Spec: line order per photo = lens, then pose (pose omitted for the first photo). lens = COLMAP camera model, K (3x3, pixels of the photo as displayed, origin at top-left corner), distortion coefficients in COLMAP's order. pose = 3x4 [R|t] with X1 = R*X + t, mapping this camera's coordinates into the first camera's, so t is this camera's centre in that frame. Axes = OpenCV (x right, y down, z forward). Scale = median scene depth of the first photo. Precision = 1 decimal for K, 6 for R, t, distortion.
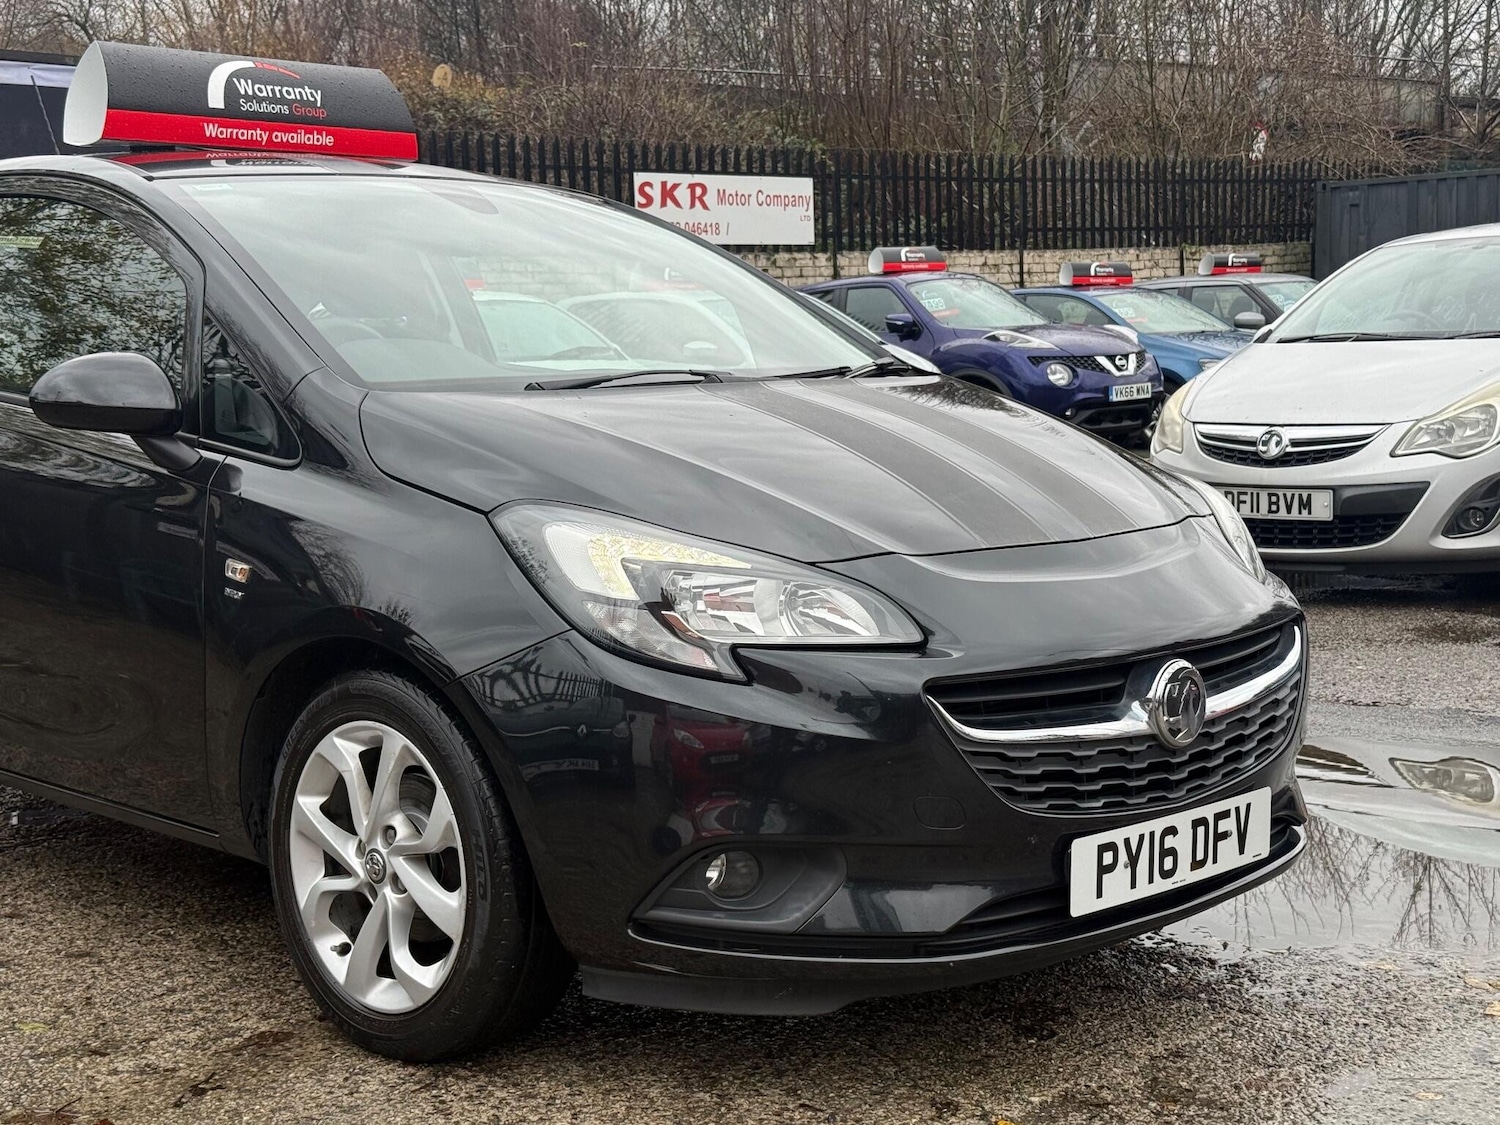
lens RADIAL K [[2218.1, 0, 745.9], [0, 2218.1, 566.3], [0, 0, 1]] dist [0.192956, -0.382055]
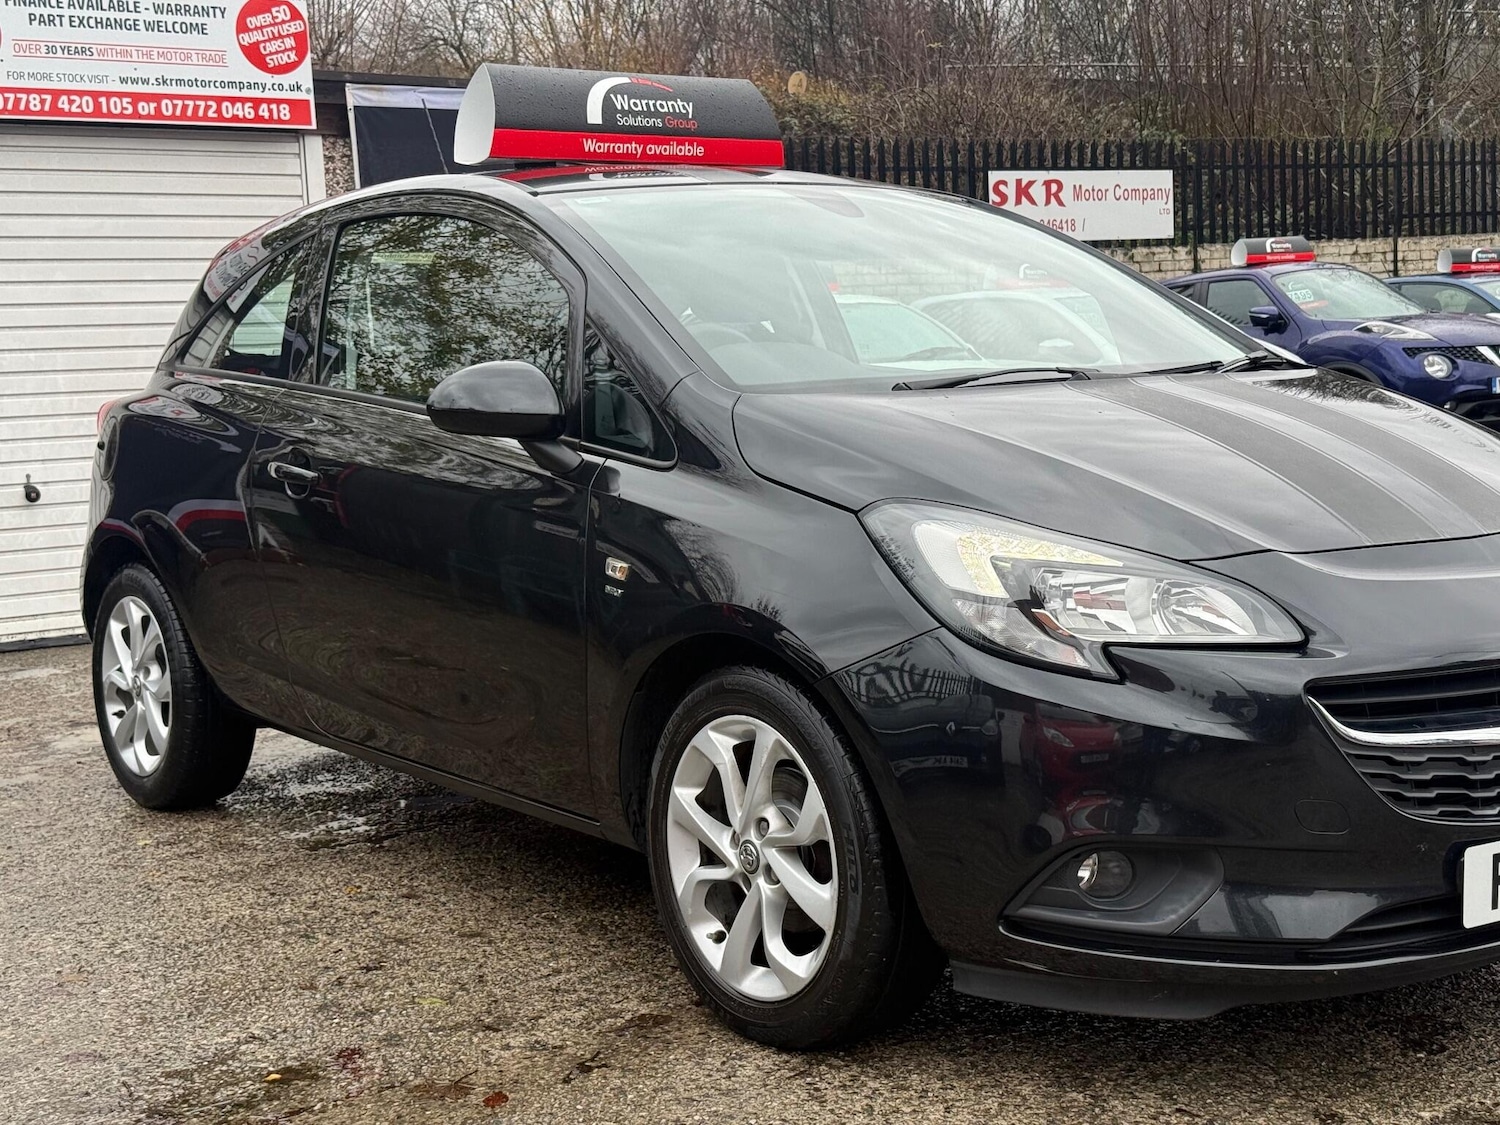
lens RADIAL K [[2218.1, 0, 745.9], [0, 2218.1, 566.3], [0, 0, 1]] dist [0.192956, -0.382055]
pose [[0.987714, -0.000342, -0.156274, -0.007308], [0.000271, 1.000000, -0.000473, 0.001262], [0.156274, 0.000425, 0.987714, -0.008754]]
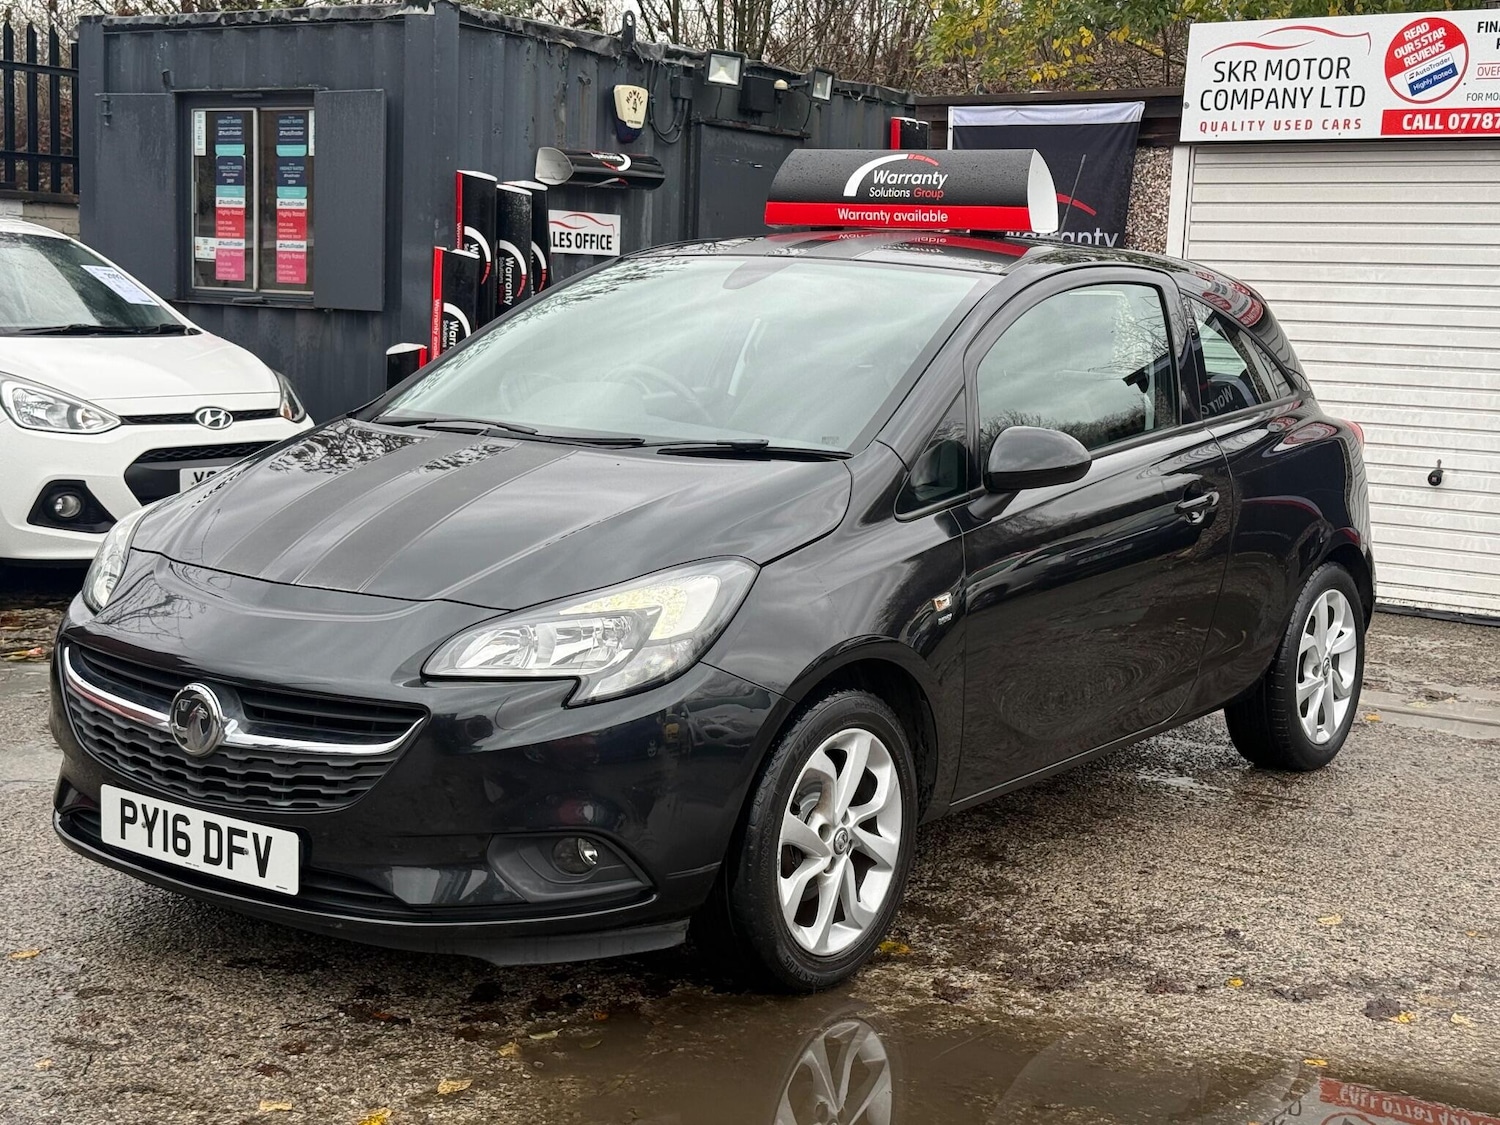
lens RADIAL K [[2218.1, 0, 745.9], [0, 2218.1, 566.3], [0, 0, 1]] dist [0.192956, -0.382055]
pose [[0.151462, 0.157272, -0.975871, 1.342426], [-0.145212, 0.980090, 0.135414, -0.217053], [0.977738, 0.121198, 0.171285, 1.017849]]
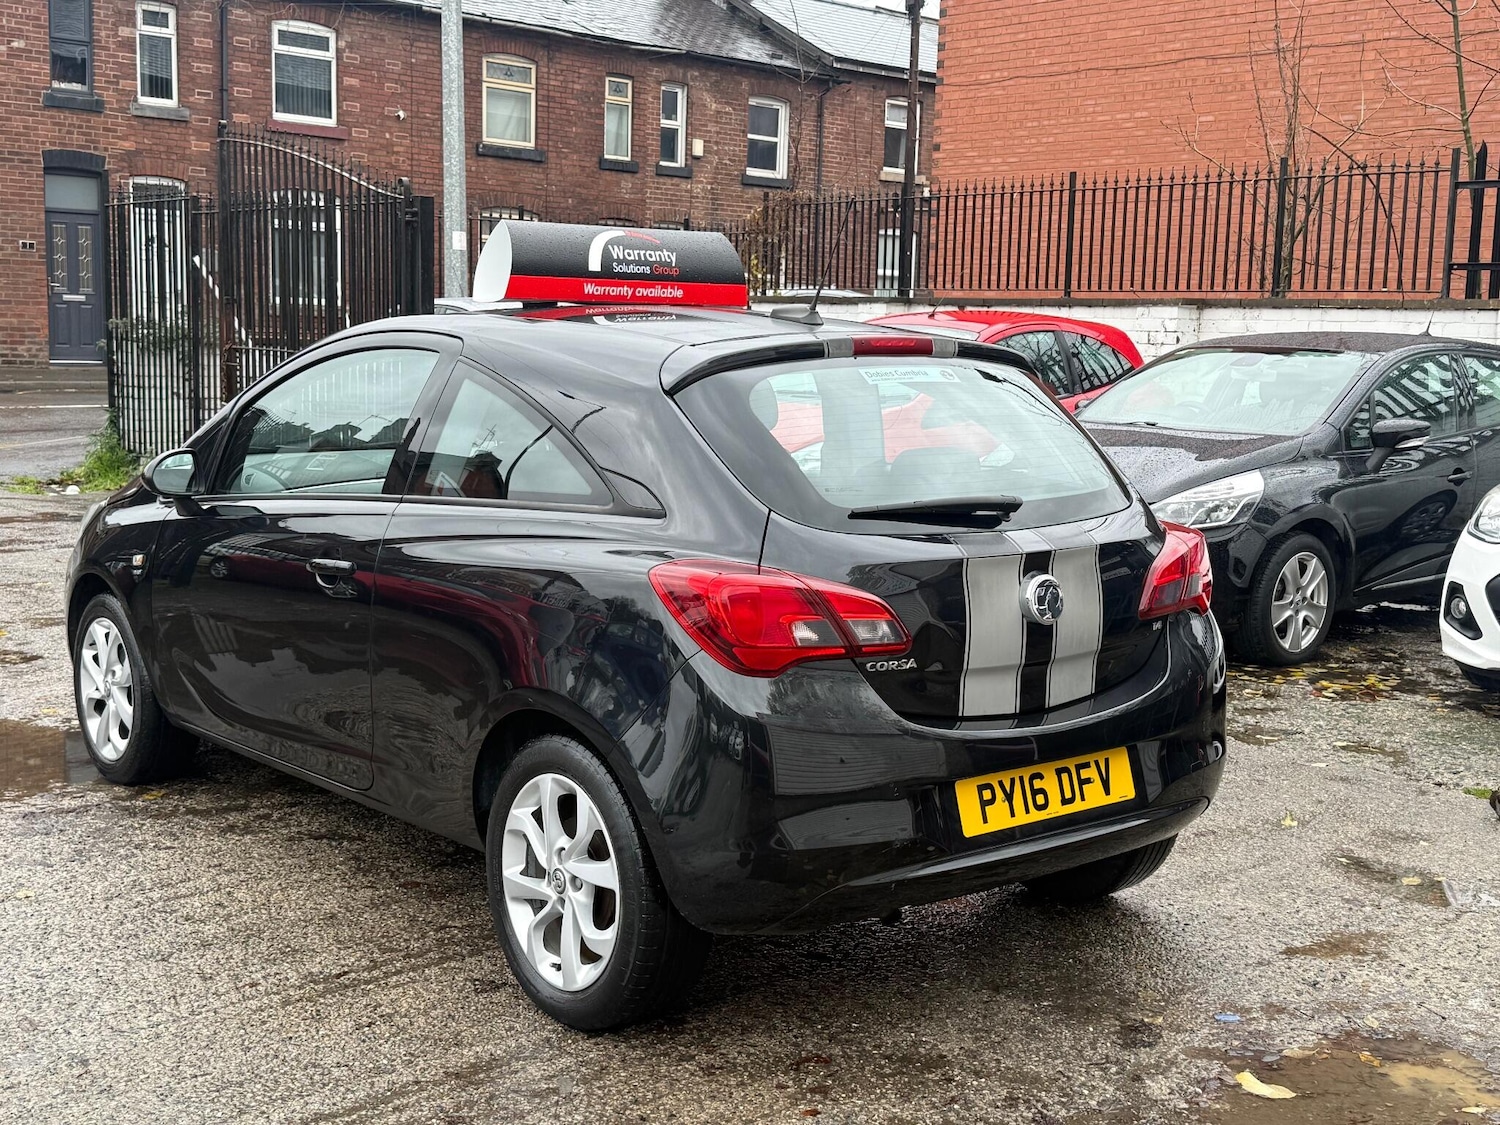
lens RADIAL K [[1820.4, 0, 754.0], [0, 1820.4, 561.8], [0, 0, 1]] dist [0.198444, -0.459774]
pose [[-0.992503, -0.014737, 0.121327, -0.574766], [0.014088, 0.972291, 0.233350, -0.389003], [-0.121404, 0.233310, -0.964794, 2.764889]]
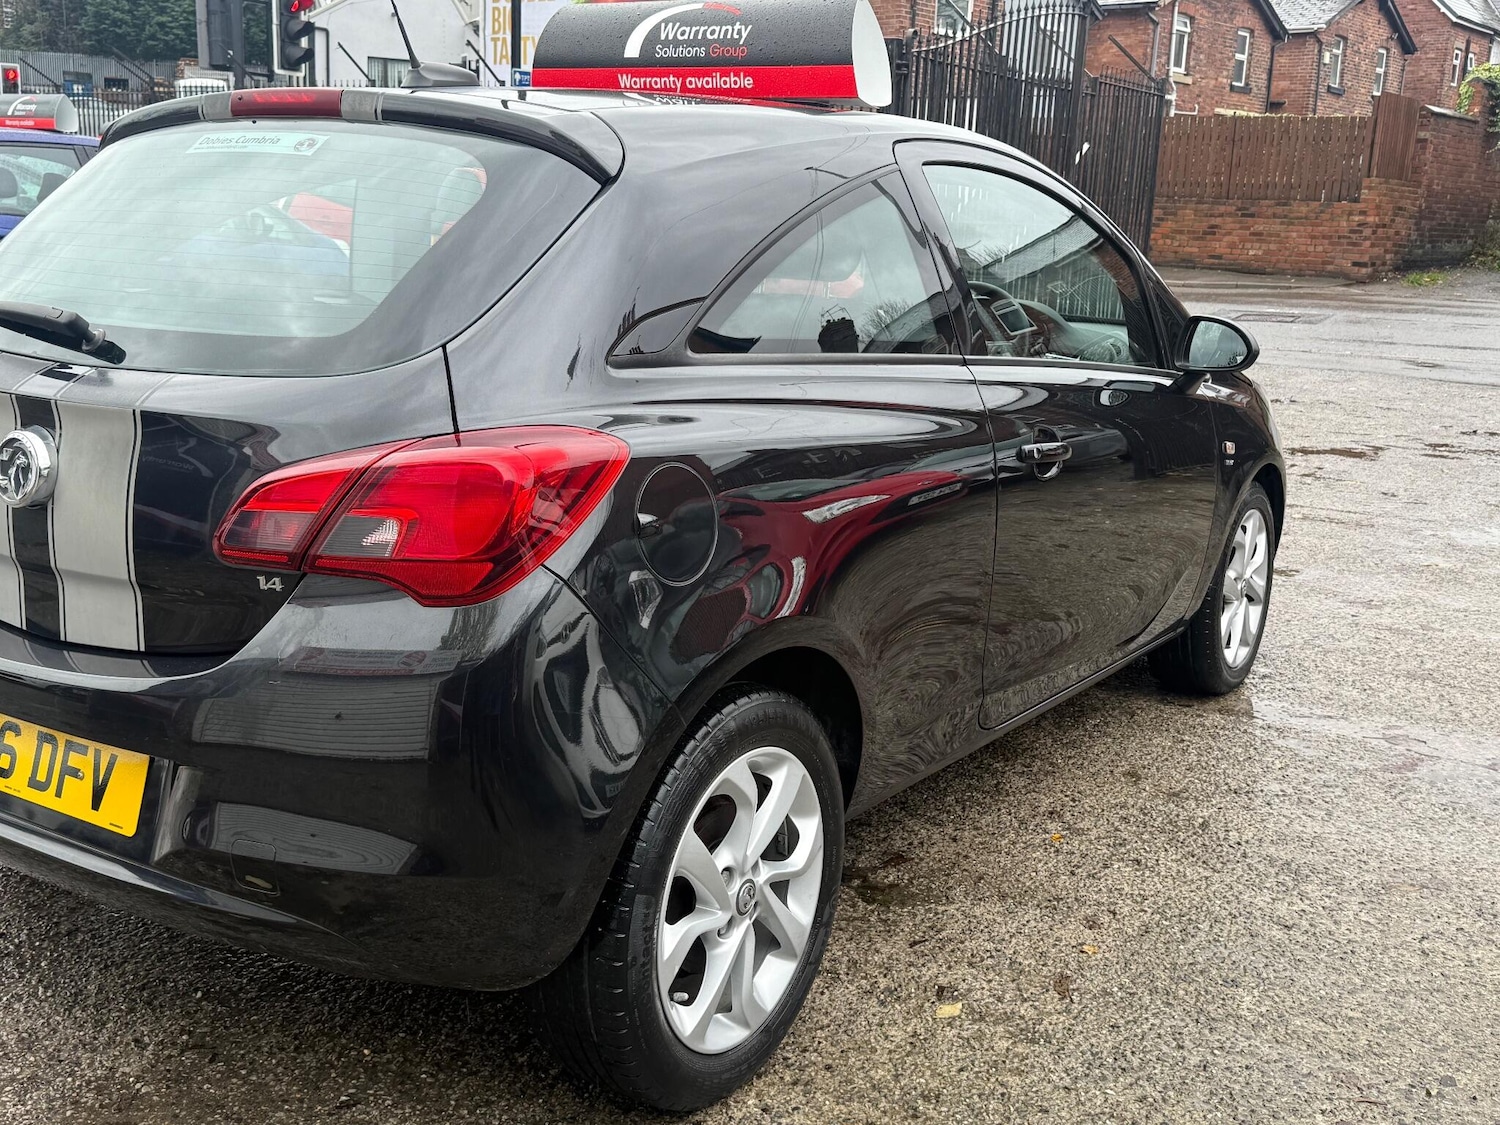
lens RADIAL K [[1565.1, 0, 750.1], [0, 1565.1, 551.4], [0, 0, 1]] dist [0.189894, -0.432677]
pose [[-0.191757, -0.191960, 0.962487, -1.260200], [0.073698, 0.975101, 0.209159, -0.191076], [-0.978671, 0.111041, -0.172836, 1.551437]]
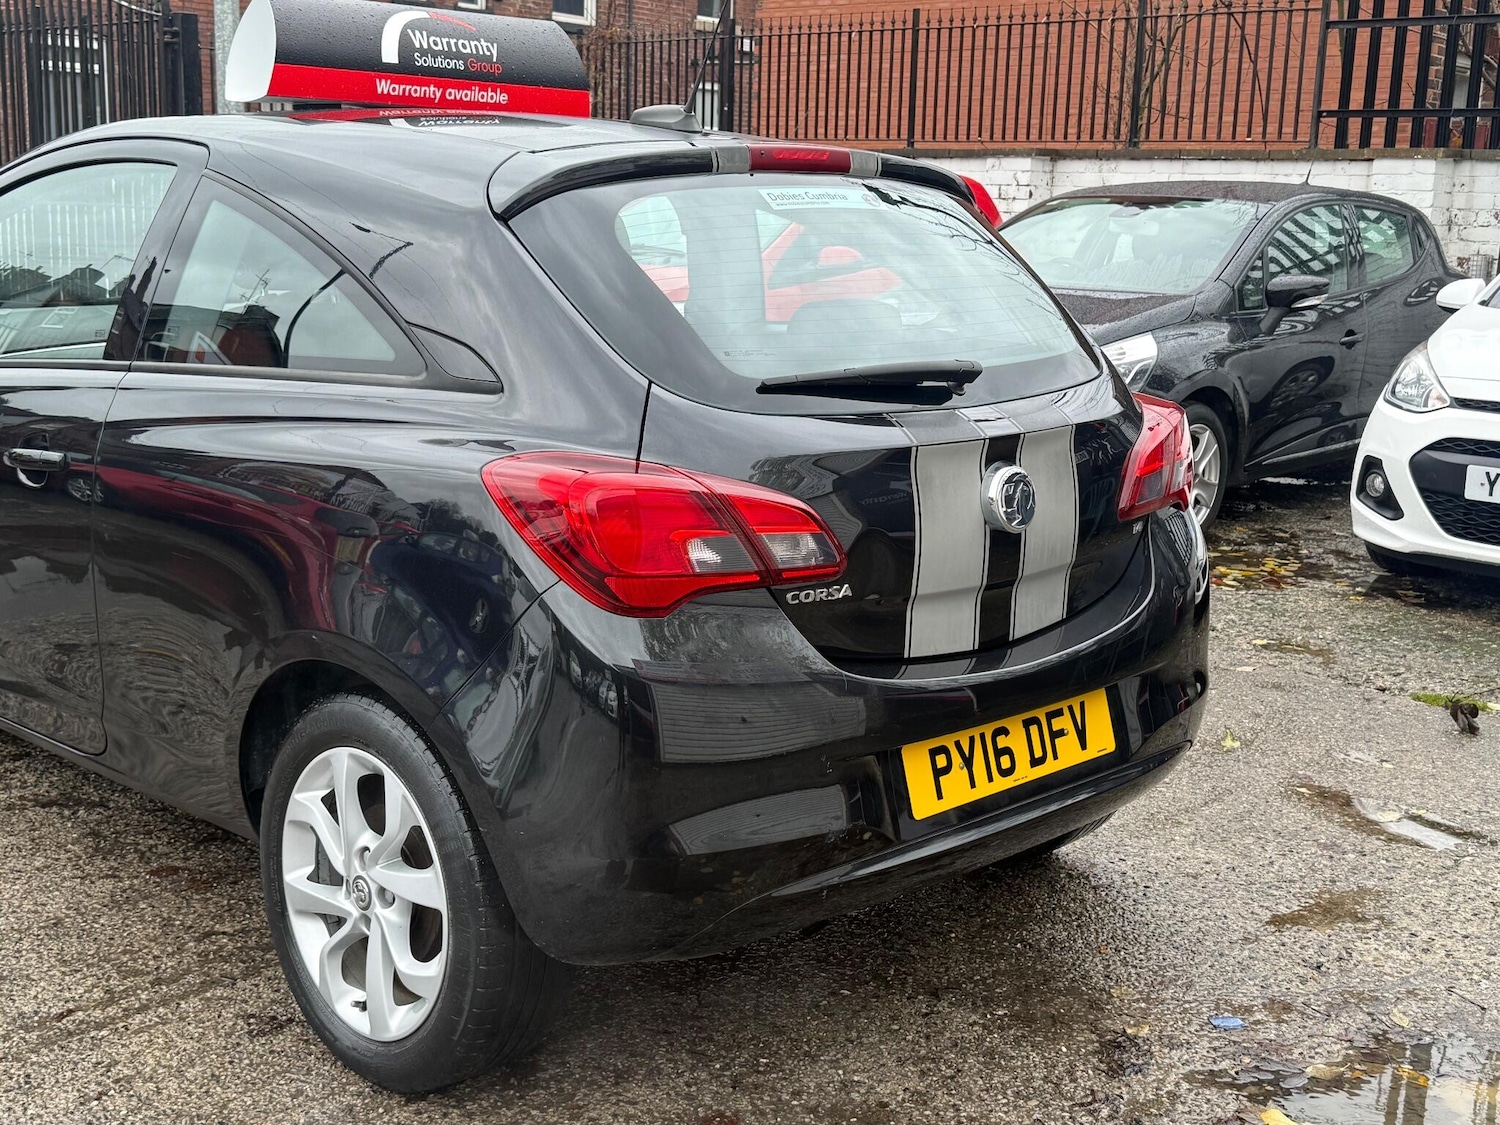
lens RADIAL K [[1816.7, 0, 760.5], [0, 1816.7, 566.2], [0, 0, 1]] dist [0.216691, -0.527017]
pose [[-0.999875, -0.007606, 0.013842, -0.514291], [-0.003032, 0.952544, 0.304385, -0.331325], [-0.015500, 0.304305, -0.952449, 2.491461]]
